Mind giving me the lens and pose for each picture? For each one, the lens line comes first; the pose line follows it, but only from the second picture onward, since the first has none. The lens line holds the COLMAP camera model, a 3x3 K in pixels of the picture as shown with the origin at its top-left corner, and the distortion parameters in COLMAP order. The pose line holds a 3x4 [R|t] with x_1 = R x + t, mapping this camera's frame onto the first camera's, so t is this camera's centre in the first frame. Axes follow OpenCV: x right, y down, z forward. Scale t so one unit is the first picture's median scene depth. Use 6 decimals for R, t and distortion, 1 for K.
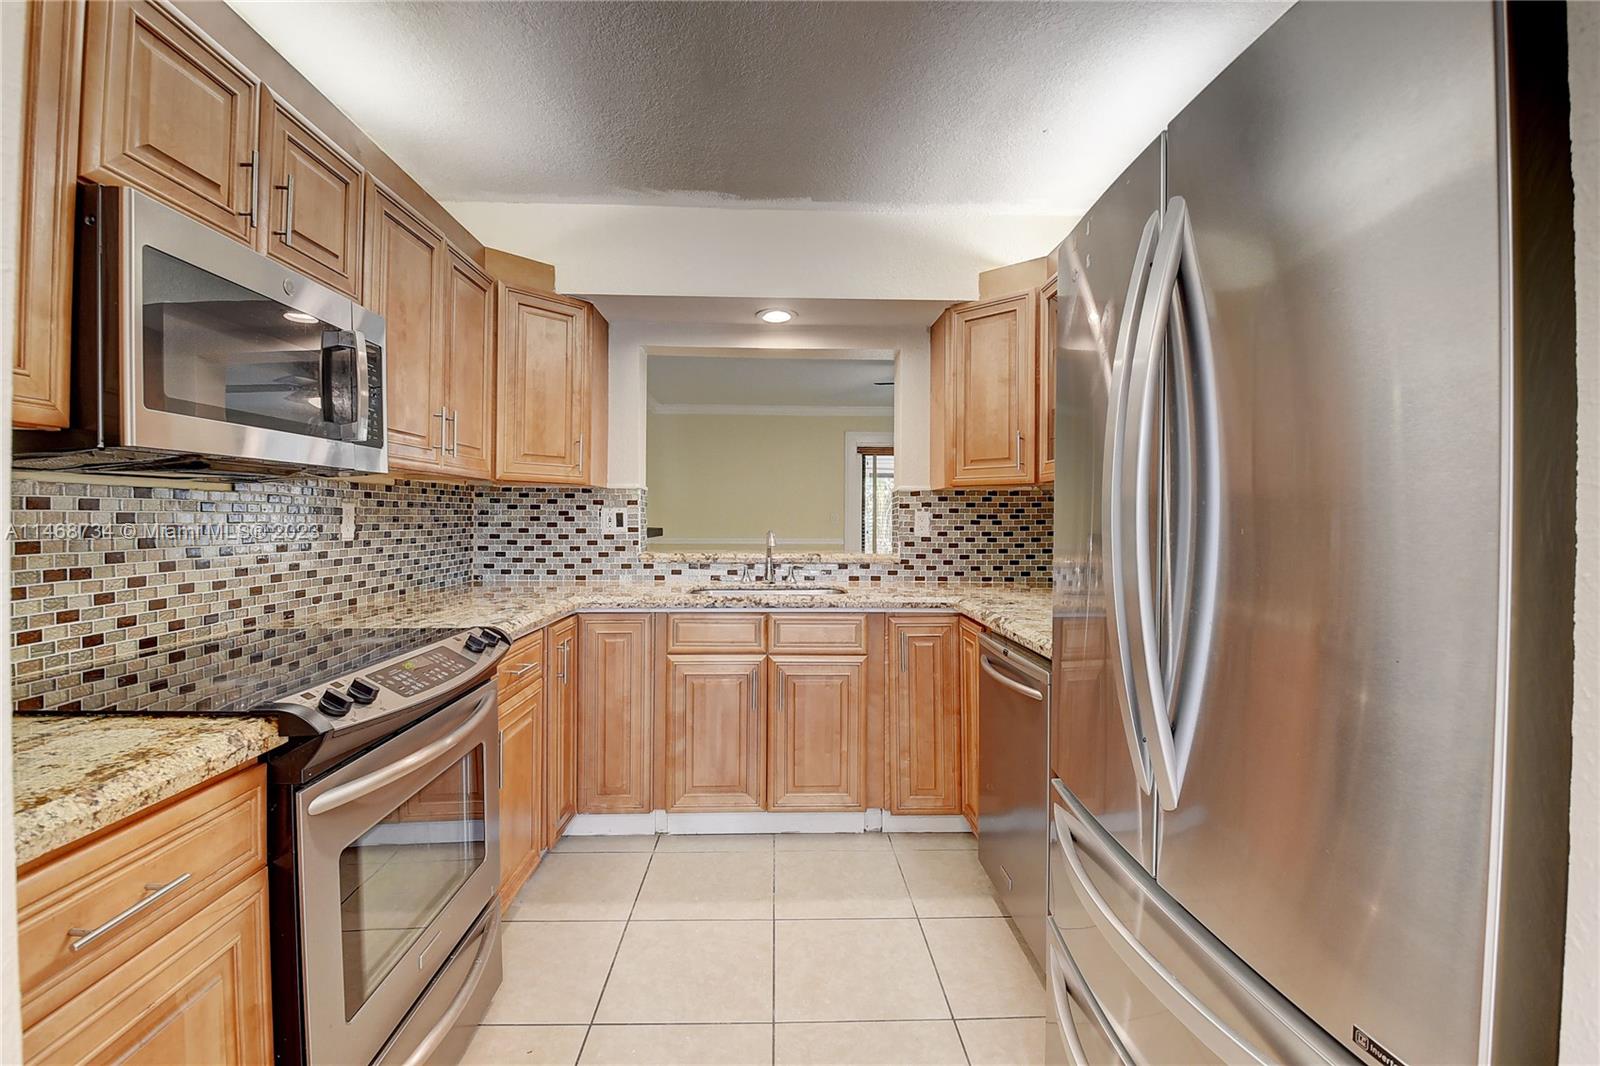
lens RADIAL K [[701.7, 0, 796.5], [0, 701.7, 517.4], [0, 0, 1]] dist [0.021235, -0.033516]
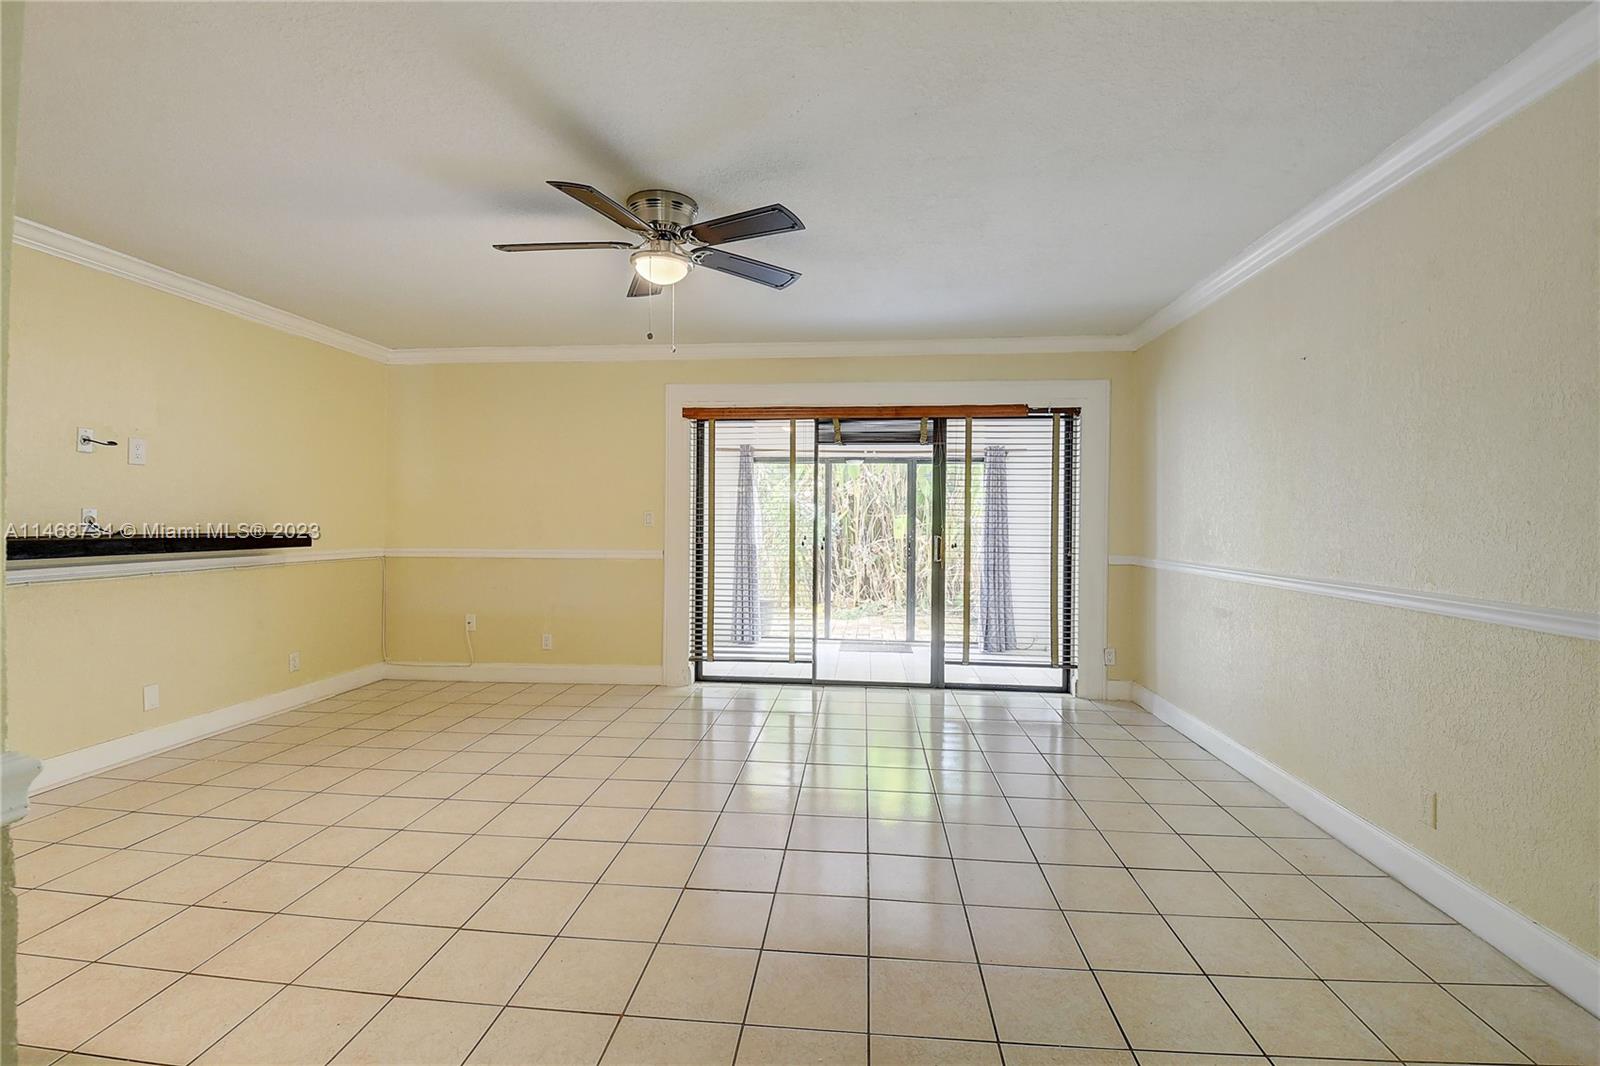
lens RADIAL K [[701.7, 0, 796.5], [0, 701.7, 517.4], [0, 0, 1]] dist [0.021235, -0.033516]
pose [[0.991897, 0.001906, -0.127027, 0.825390], [-0.002280, 0.999993, -0.002795, 0.002348], [0.127020, 0.003062, 0.991895, 1.140392]]
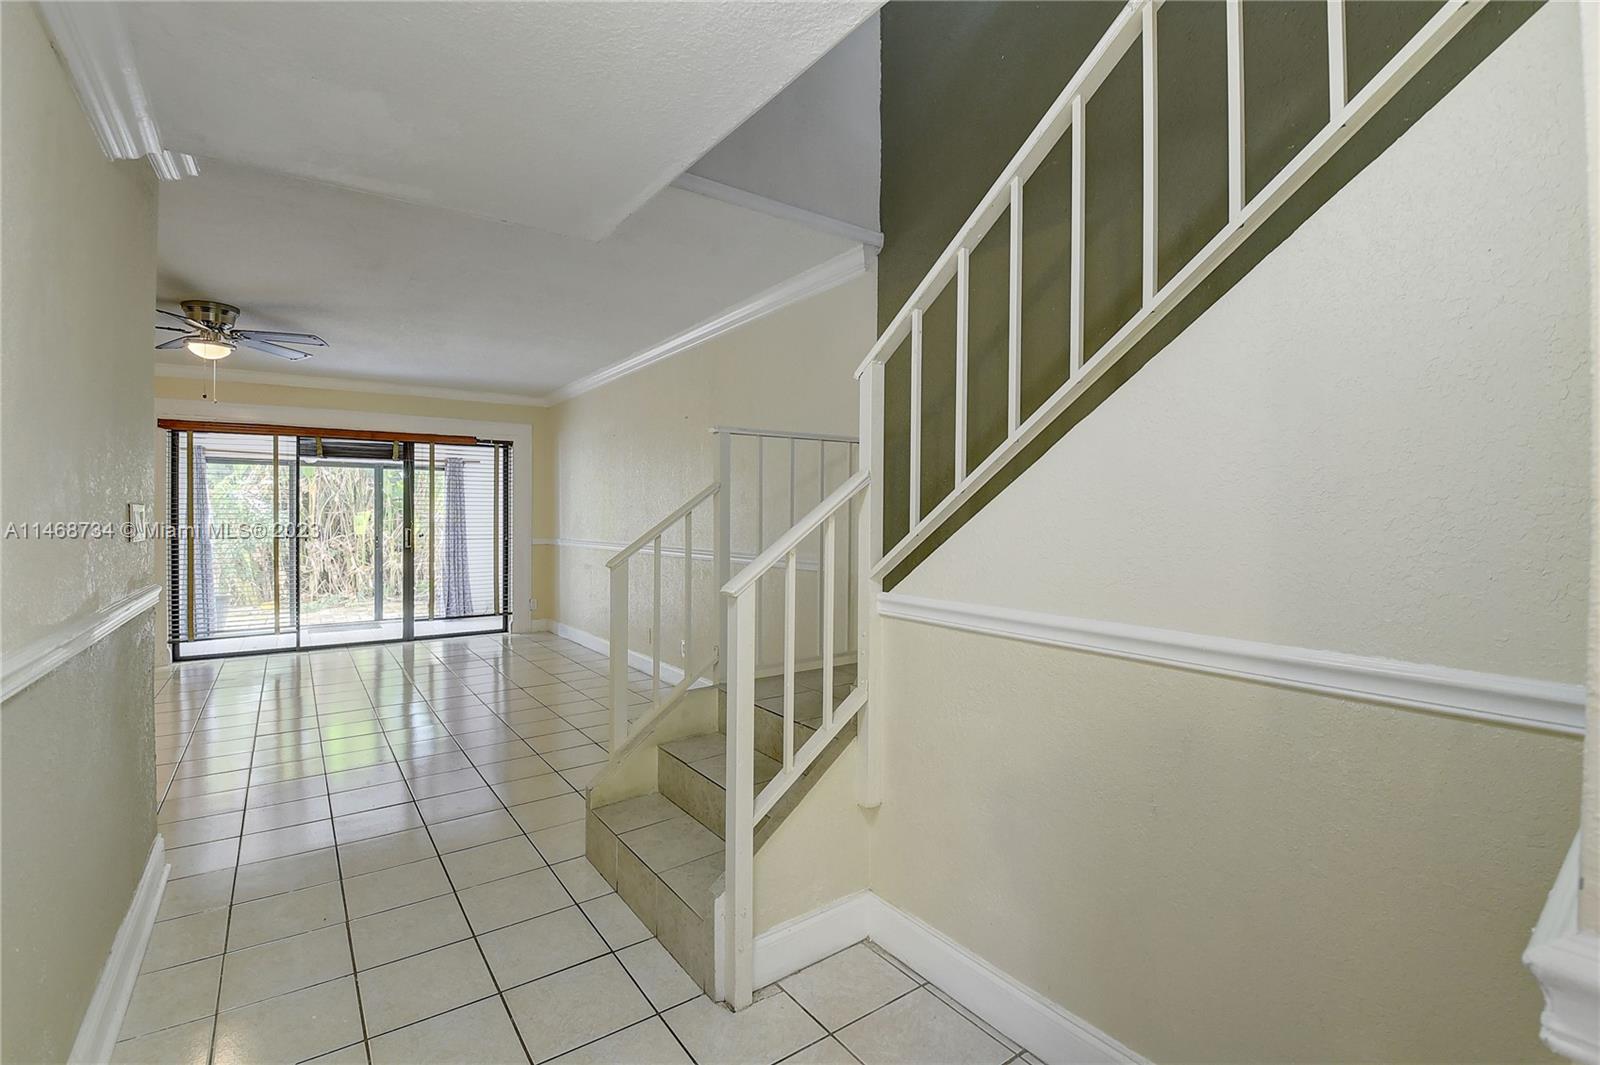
lens RADIAL K [[701.7, 0, 796.5], [0, 701.7, 516.9], [0, 0, 1]] dist [0.021235, -0.033516]
pose [[0.829683, -0.006521, 0.558196, 0.702670], [0.004902, 0.999978, 0.004397, 0.000114], [-0.558213, -0.000912, 0.829697, 0.118867]]
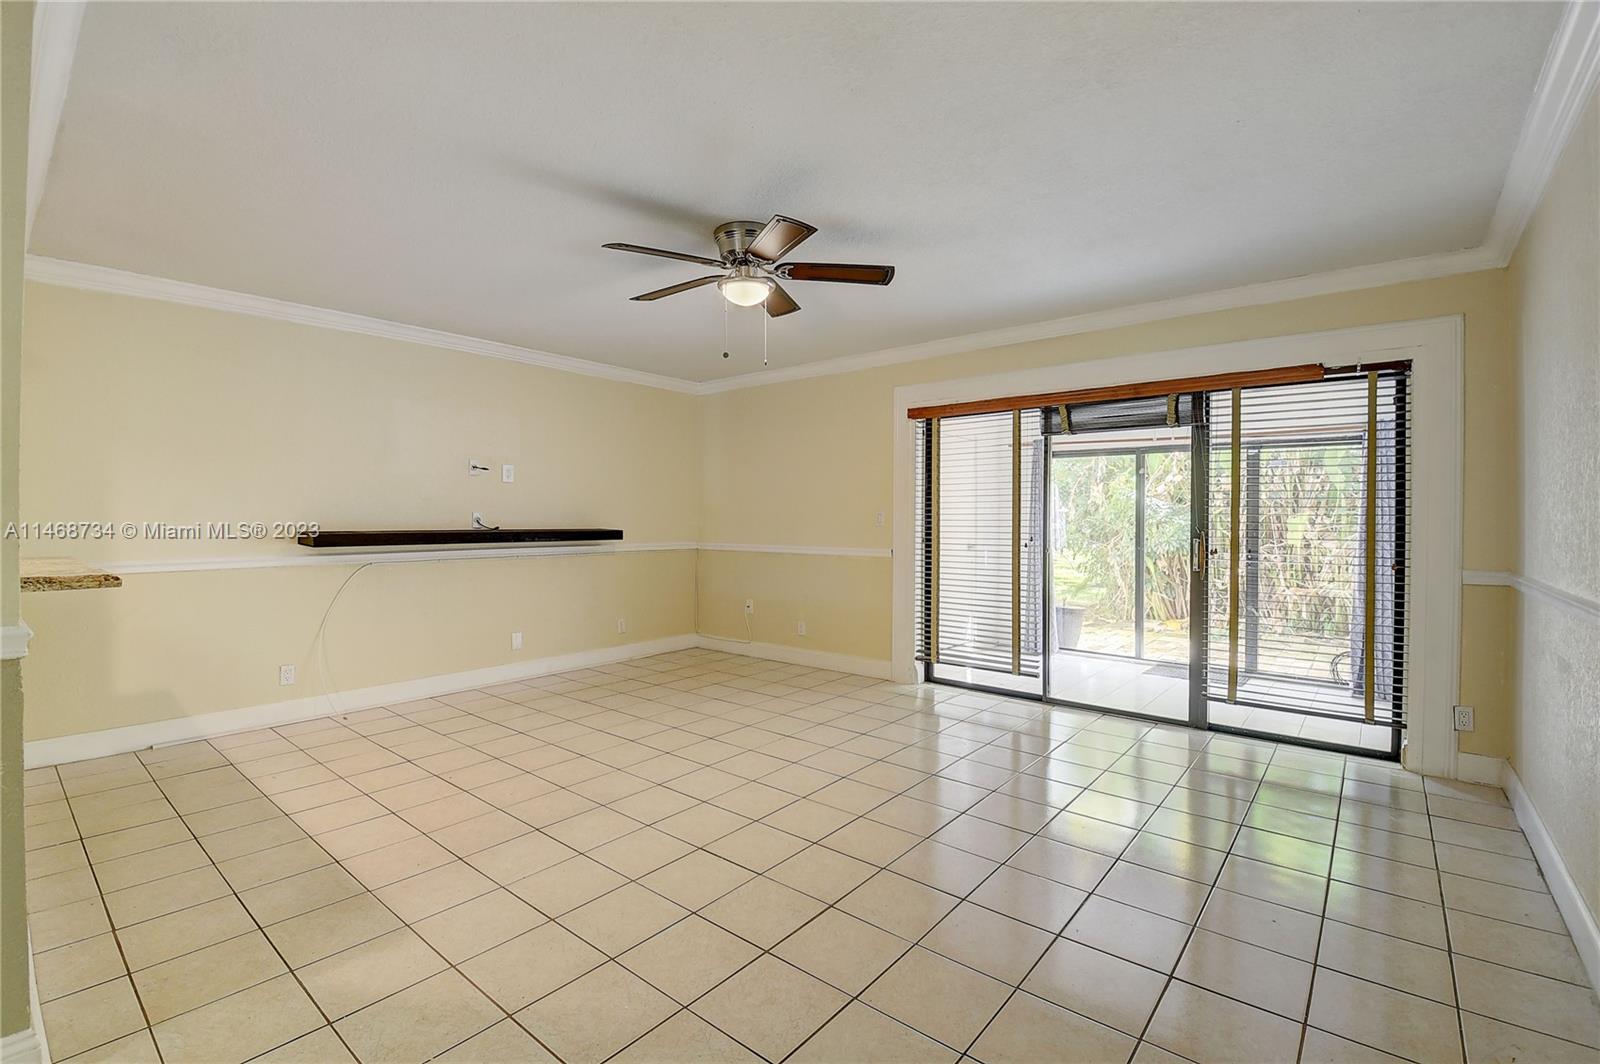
lens RADIAL K [[701.7, 0, 796.5], [0, 701.7, 516.4], [0, 0, 1]] dist [0.021235, -0.033516]
pose [[0.748119, -0.001640, -0.663563, 1.333870], [-0.001179, 0.999992, -0.003801, 0.003346], [0.663564, 0.003626, 0.748111, 1.351179]]
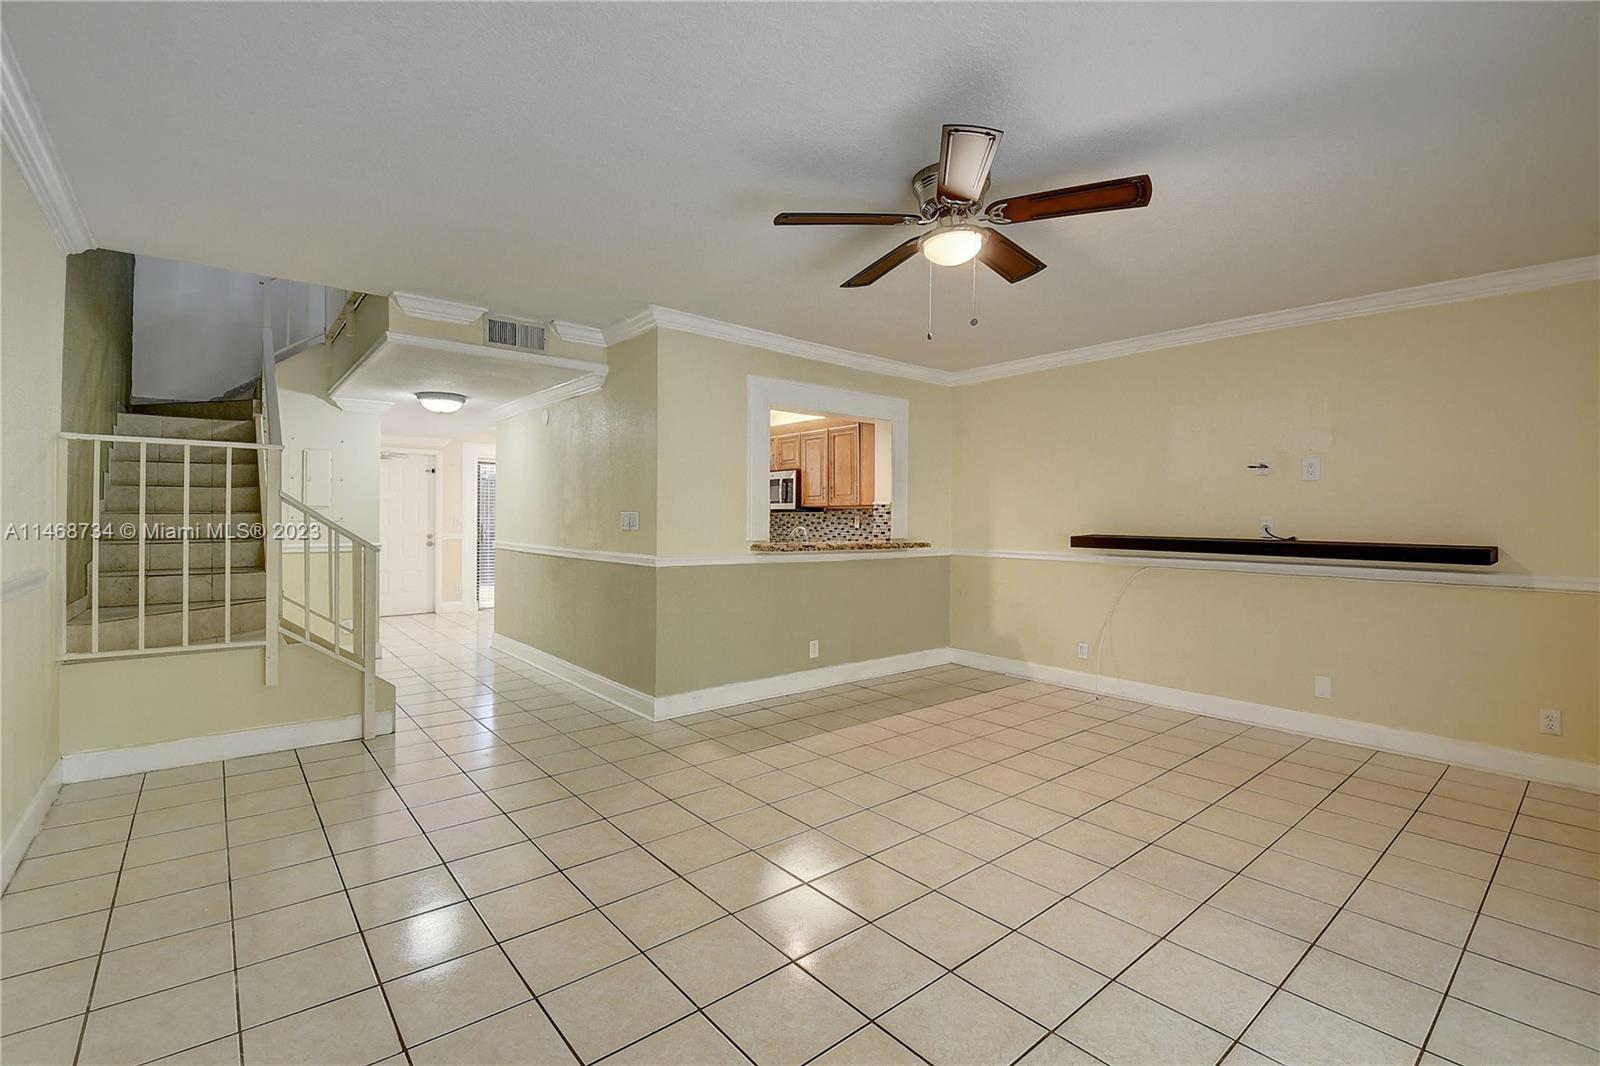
lens RADIAL K [[701.7, 0, 796.5], [0, 701.7, 517.4], [0, 0, 1]] dist [0.021235, -0.033516]
pose [[-0.792518, -0.013266, -0.609704, 1.246972], [-0.012764, 0.999905, -0.005164, 0.004783], [0.609714, 0.003690, -0.792613, 2.827843]]
